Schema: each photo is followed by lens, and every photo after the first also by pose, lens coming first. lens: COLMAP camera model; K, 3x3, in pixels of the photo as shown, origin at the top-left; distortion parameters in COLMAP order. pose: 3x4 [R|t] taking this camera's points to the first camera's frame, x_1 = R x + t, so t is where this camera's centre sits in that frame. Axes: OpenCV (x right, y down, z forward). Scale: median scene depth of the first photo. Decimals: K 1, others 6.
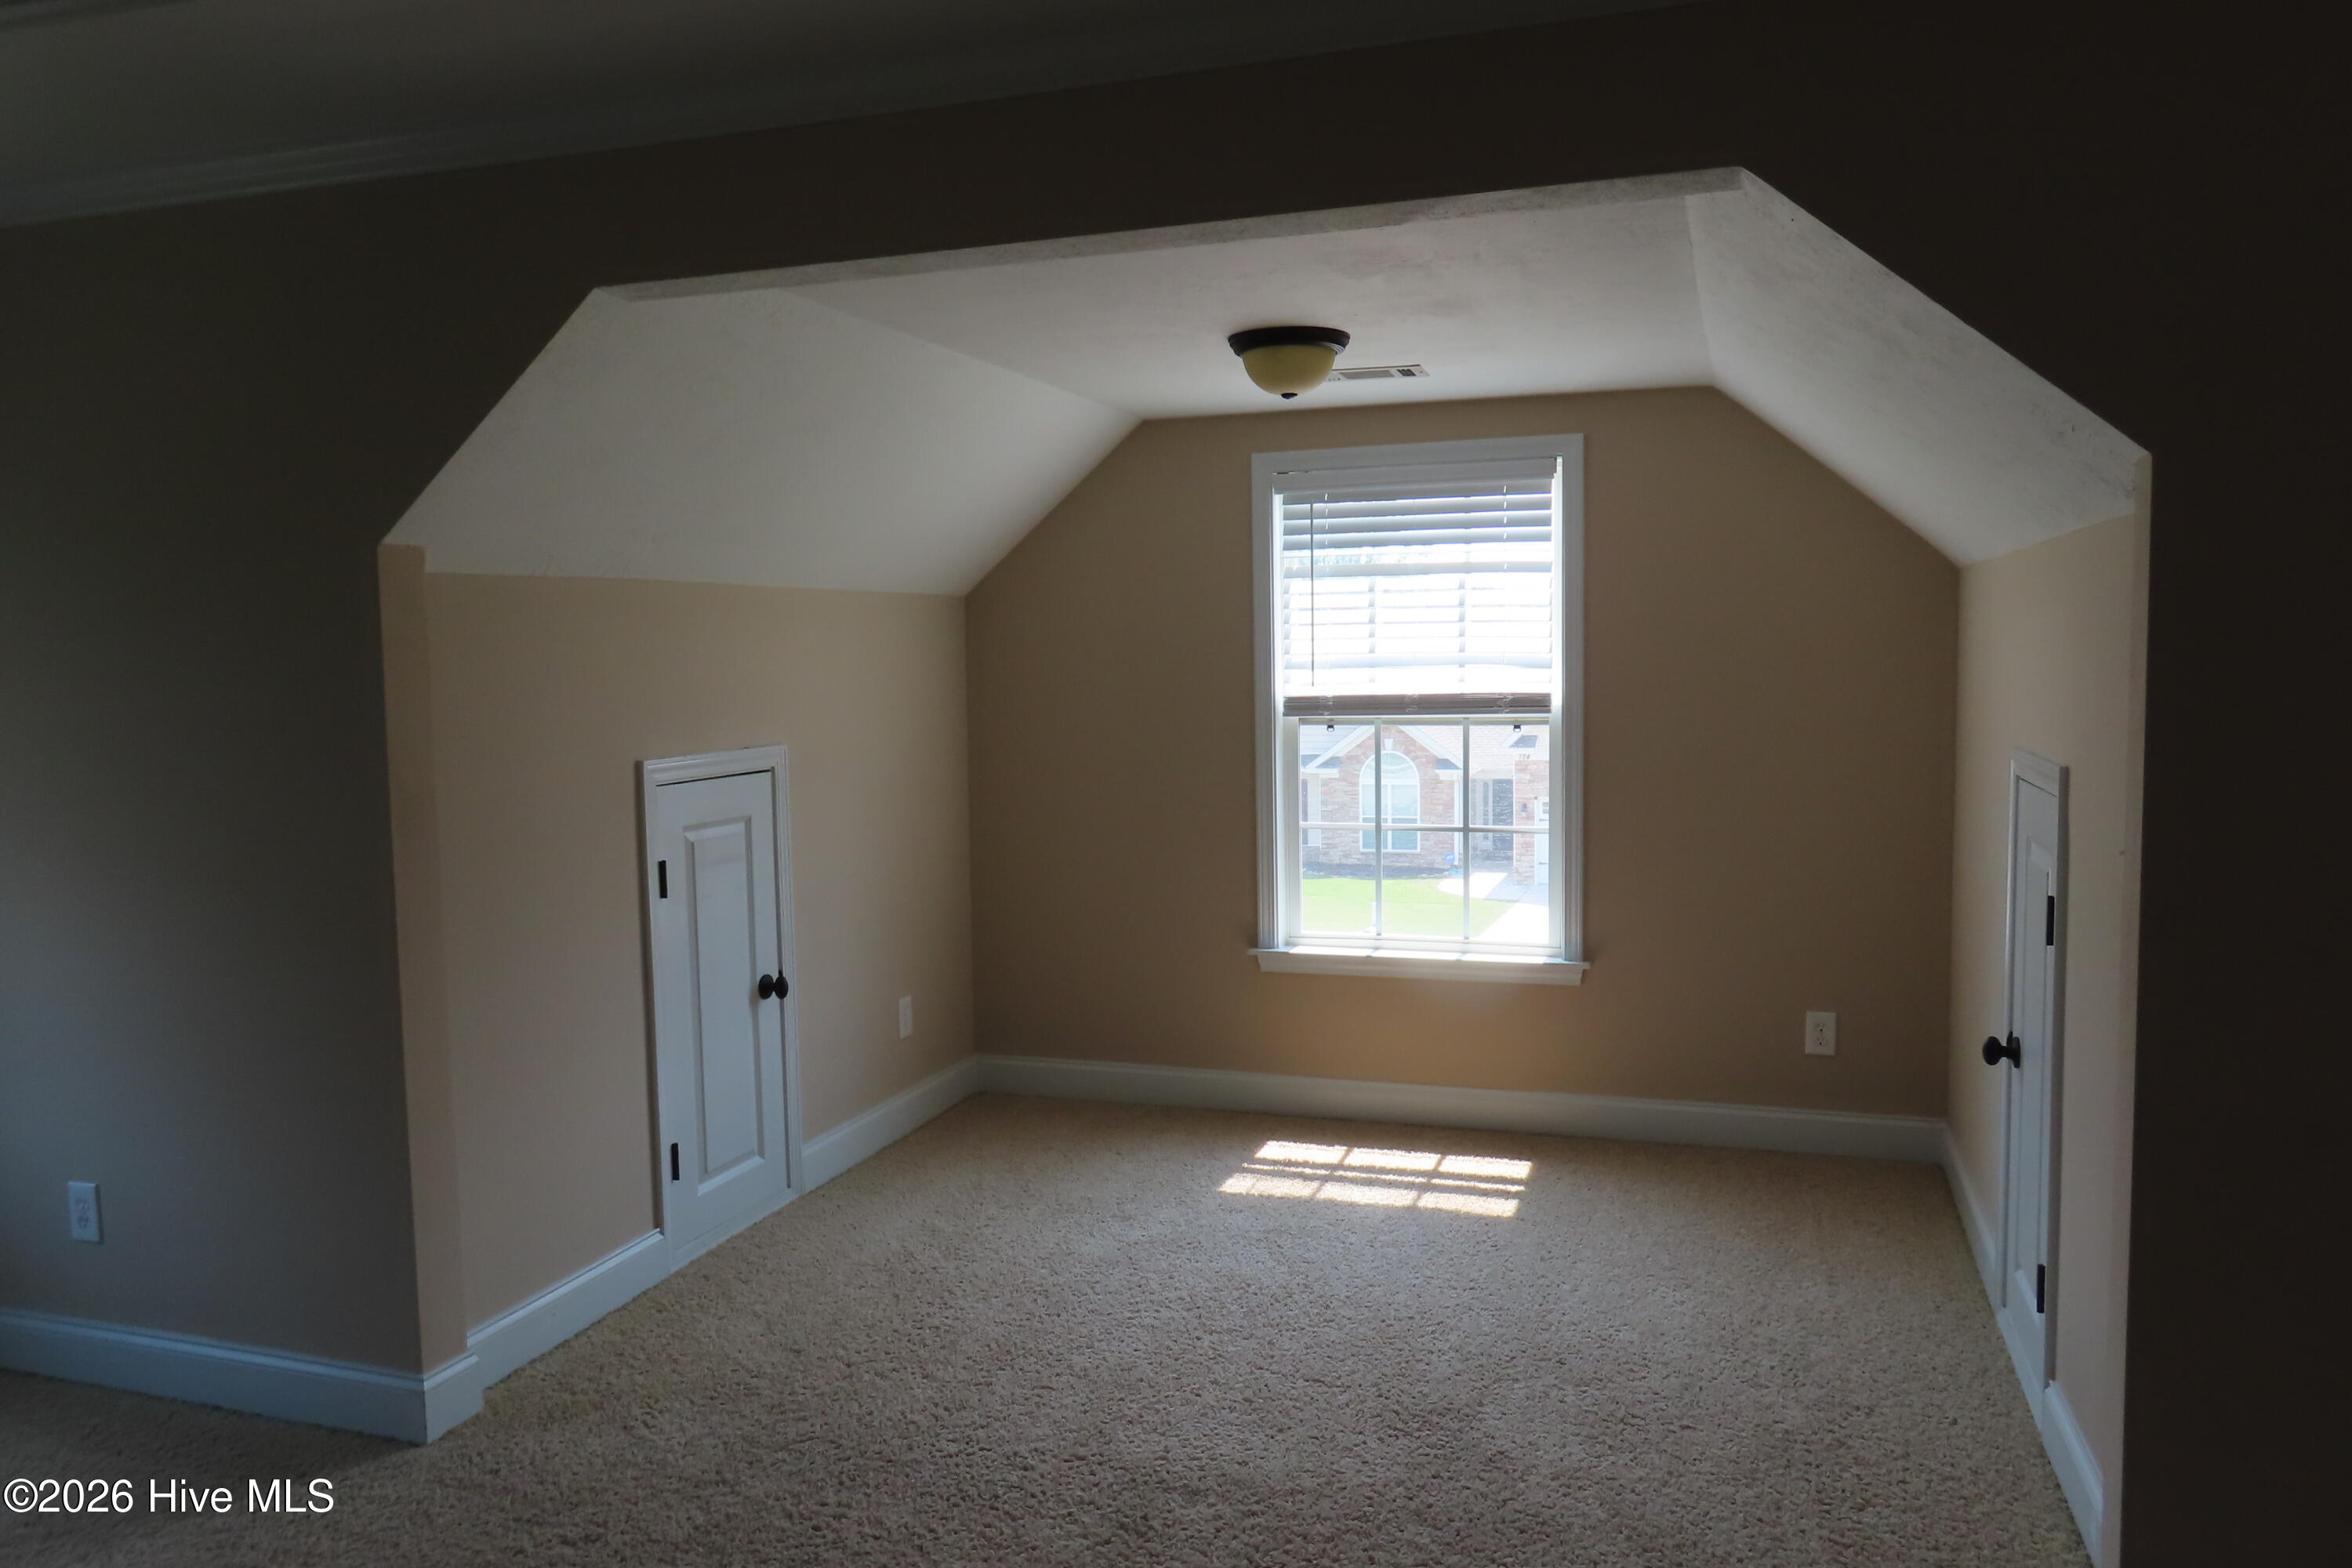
lens RADIAL K [[1689.4, 0, 1176.0], [0, 1689.4, 784.0], [0, 0, 1]] dist [0.002485, -0.007377]
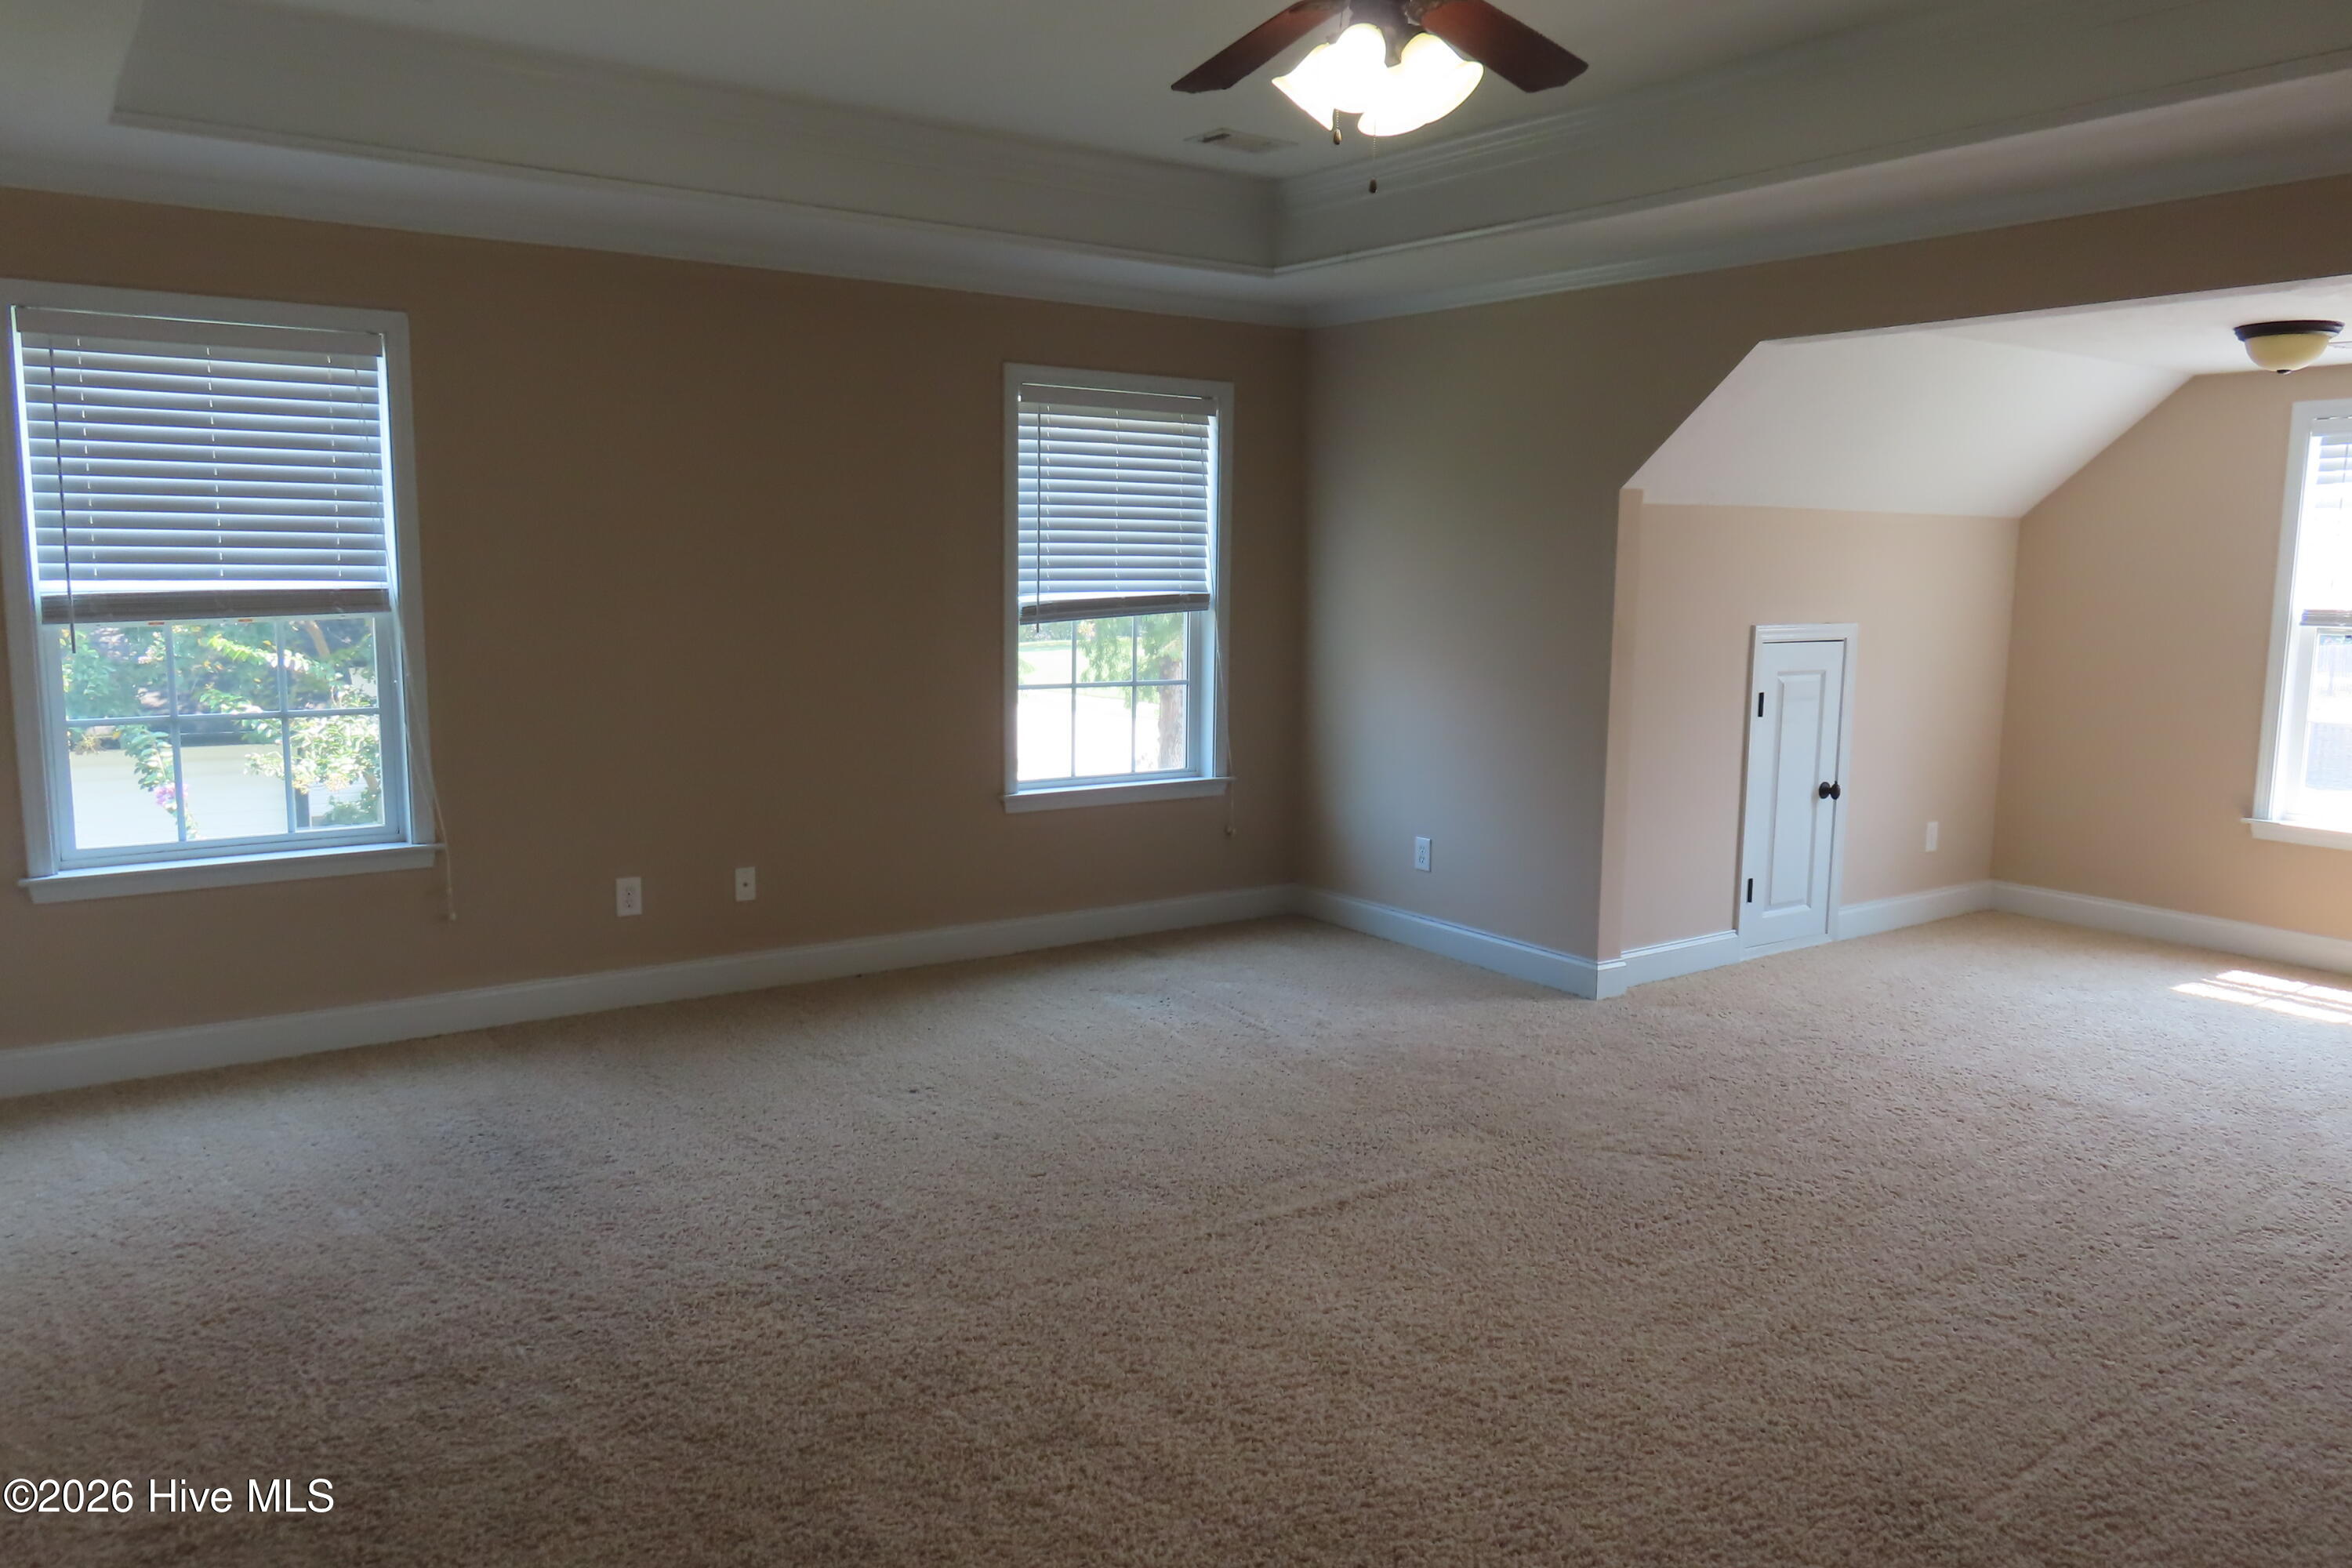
lens RADIAL K [[1689.4, 0, 1176.0], [0, 1689.4, 784.0], [0, 0, 1]] dist [0.002485, -0.007377]
pose [[0.809417, 0.106444, -0.577507, 0.157683], [-0.074980, 0.994119, 0.078143, 0.048233], [0.582428, -0.019949, 0.812637, -0.549799]]
